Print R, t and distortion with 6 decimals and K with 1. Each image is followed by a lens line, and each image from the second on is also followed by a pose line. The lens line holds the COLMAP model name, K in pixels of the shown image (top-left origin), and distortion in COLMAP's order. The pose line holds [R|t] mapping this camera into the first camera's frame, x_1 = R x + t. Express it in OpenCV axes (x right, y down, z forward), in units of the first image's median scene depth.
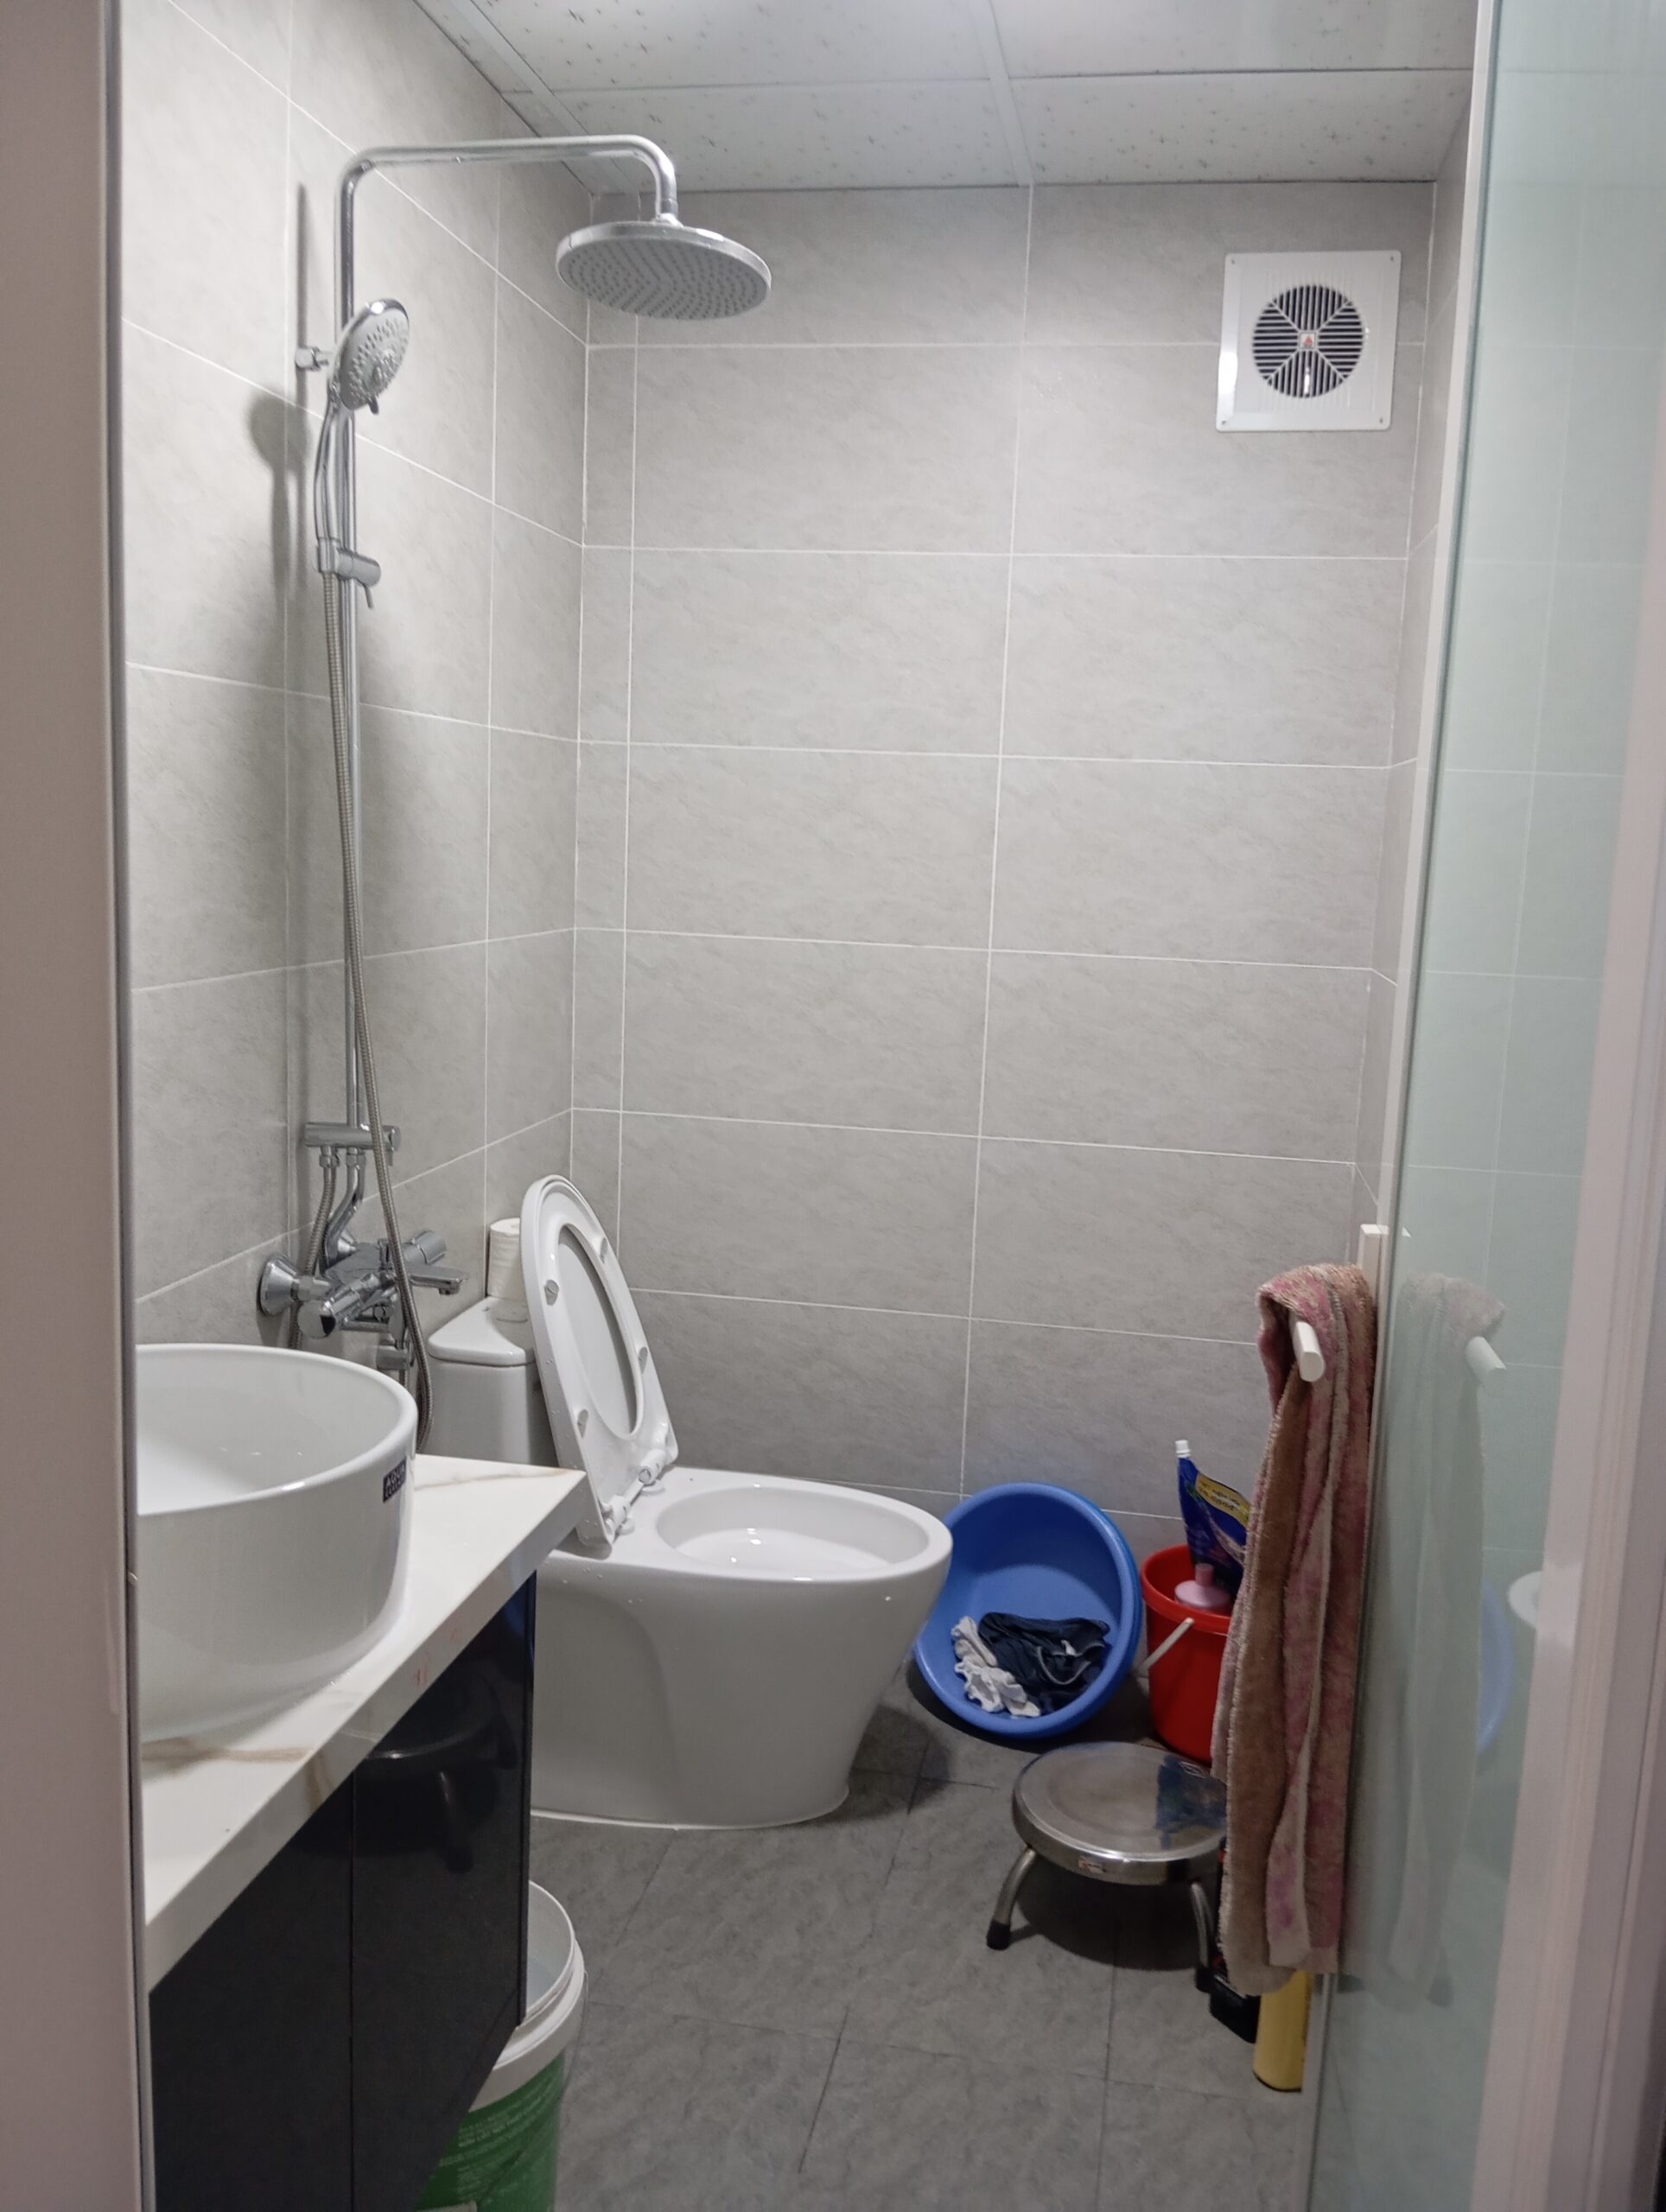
lens RADIAL K [[1807.9, 0, 829.7], [0, 1807.9, 1099.4], [0, 0, 1]] dist [0.097395, -0.204746]
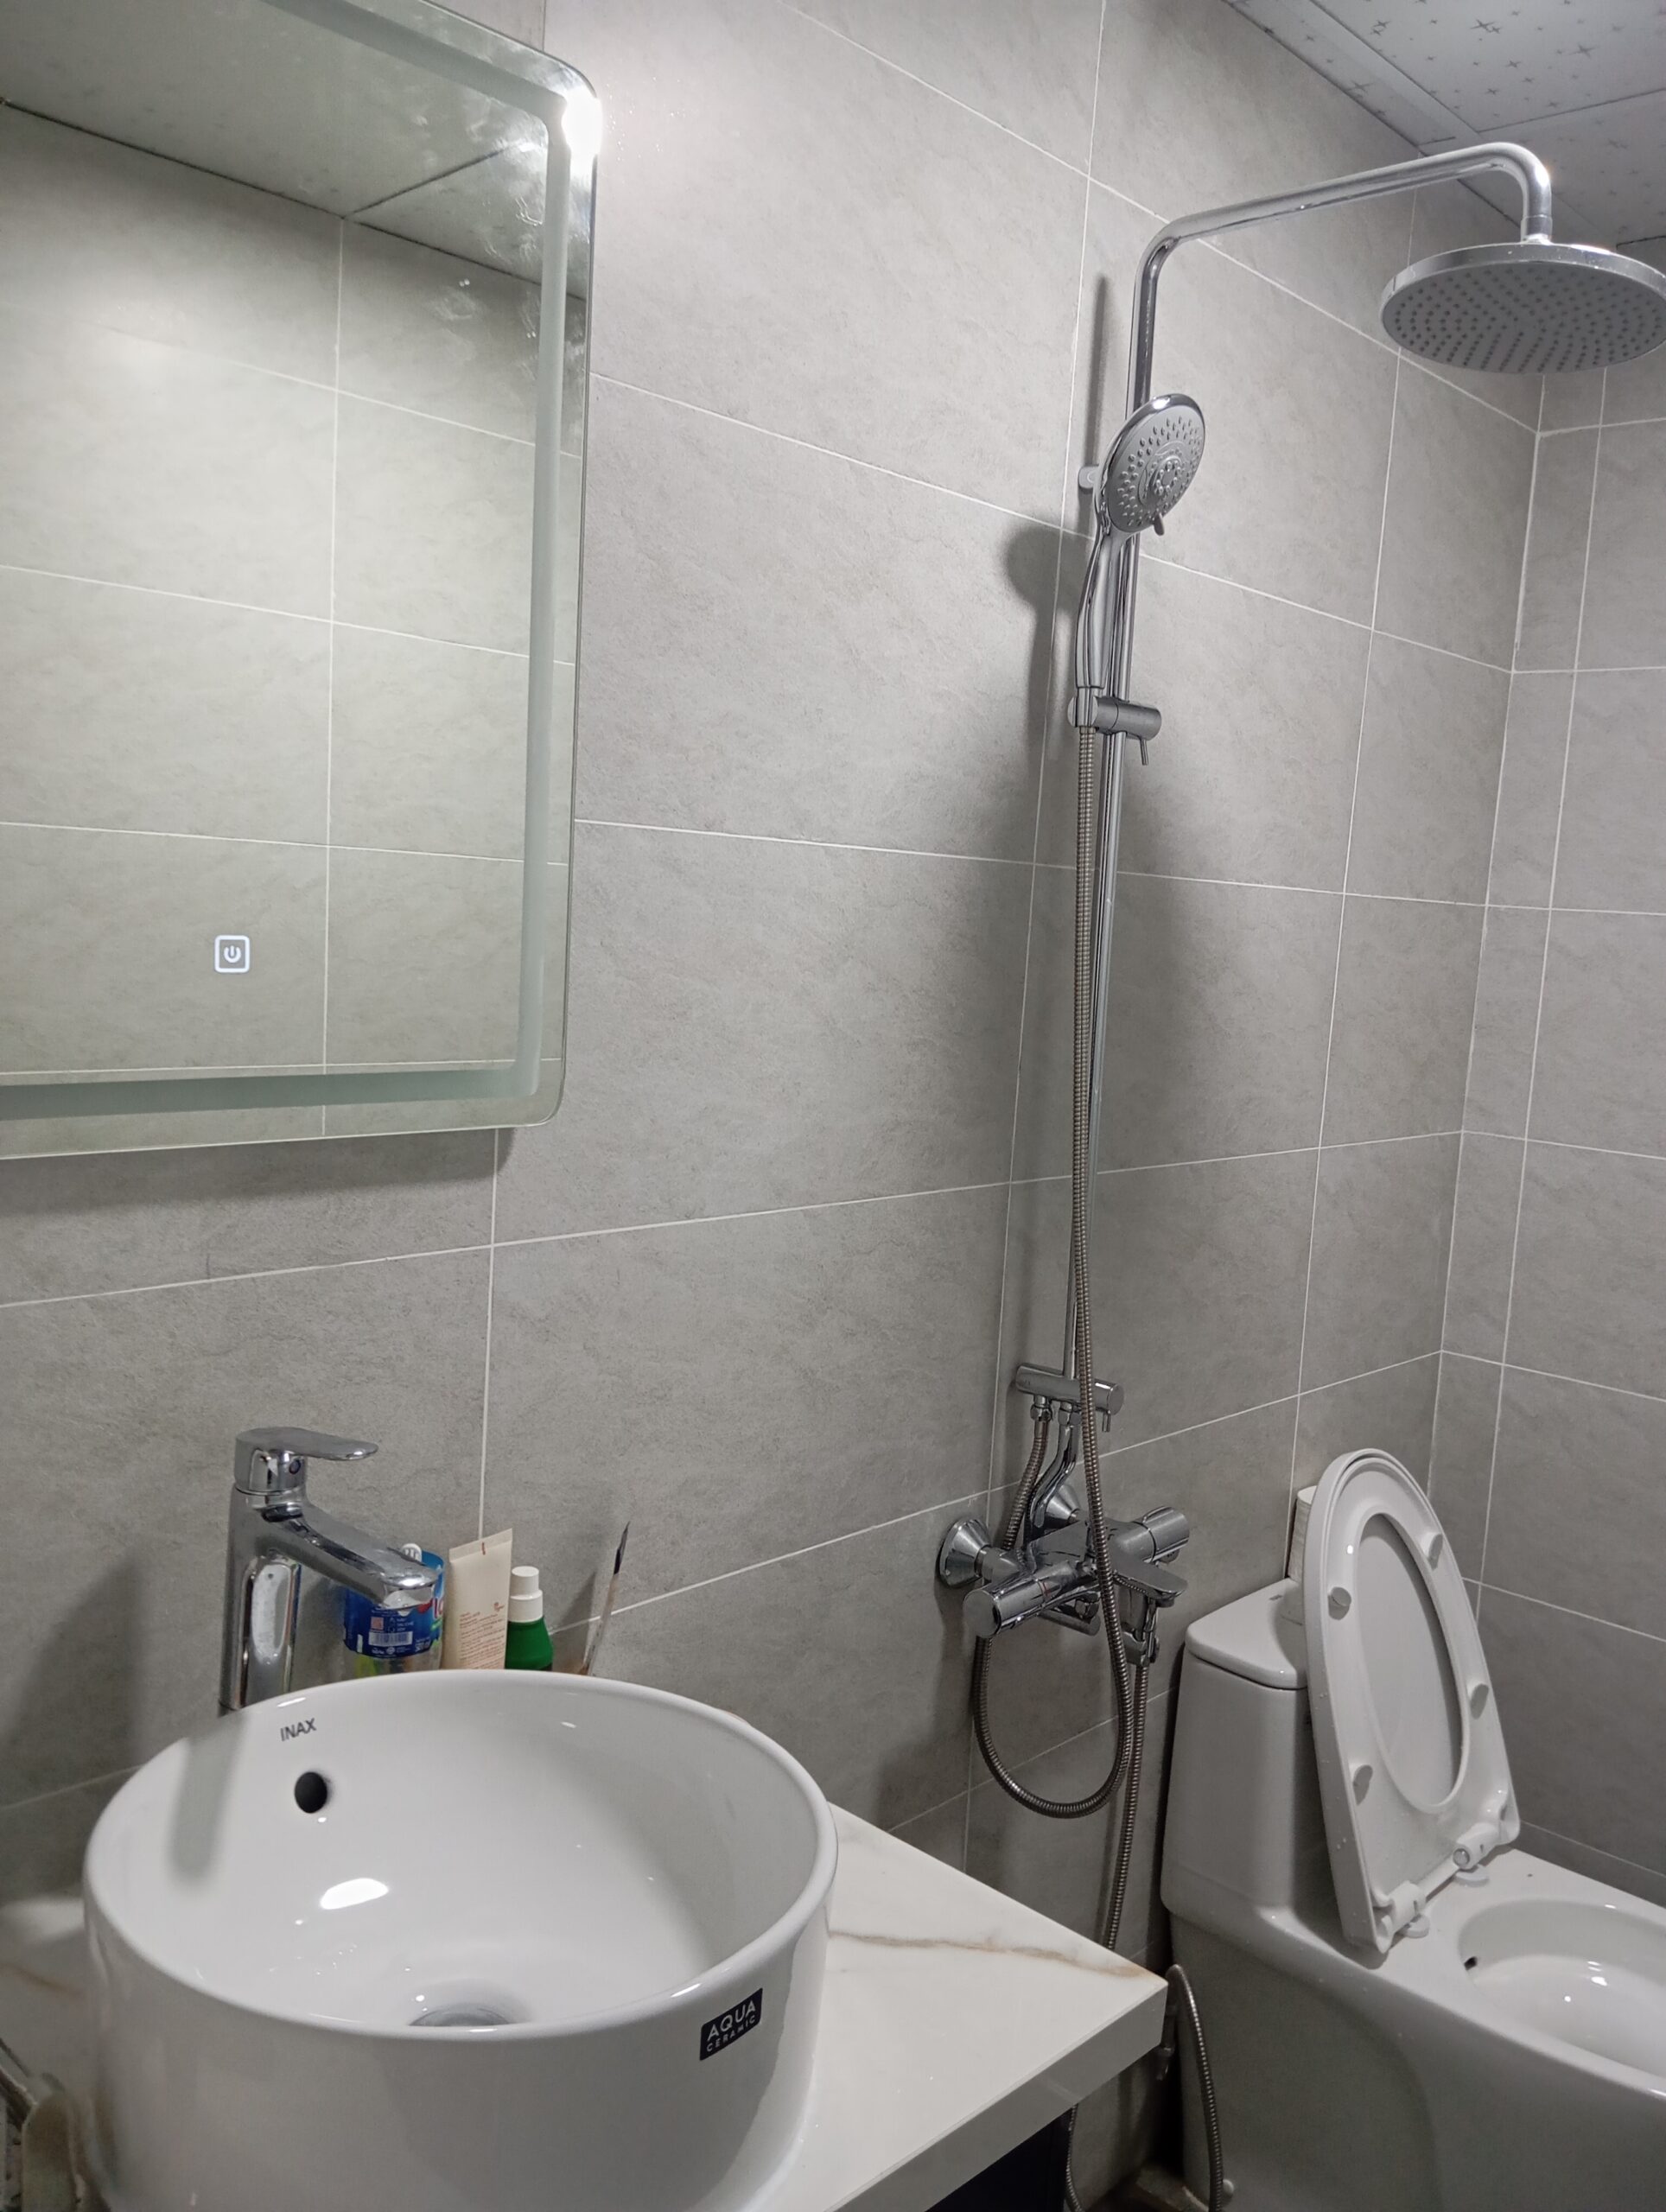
lens RADIAL K [[1807.9, 0, 829.7], [0, 1807.9, 1099.4], [0, 0, 1]] dist [0.097395, -0.204746]
pose [[0.844039, 0.070876, -0.531578, 0.077705], [-0.107940, 0.993395, -0.038938, -0.066665], [0.525307, 0.090244, 0.846114, 0.226113]]
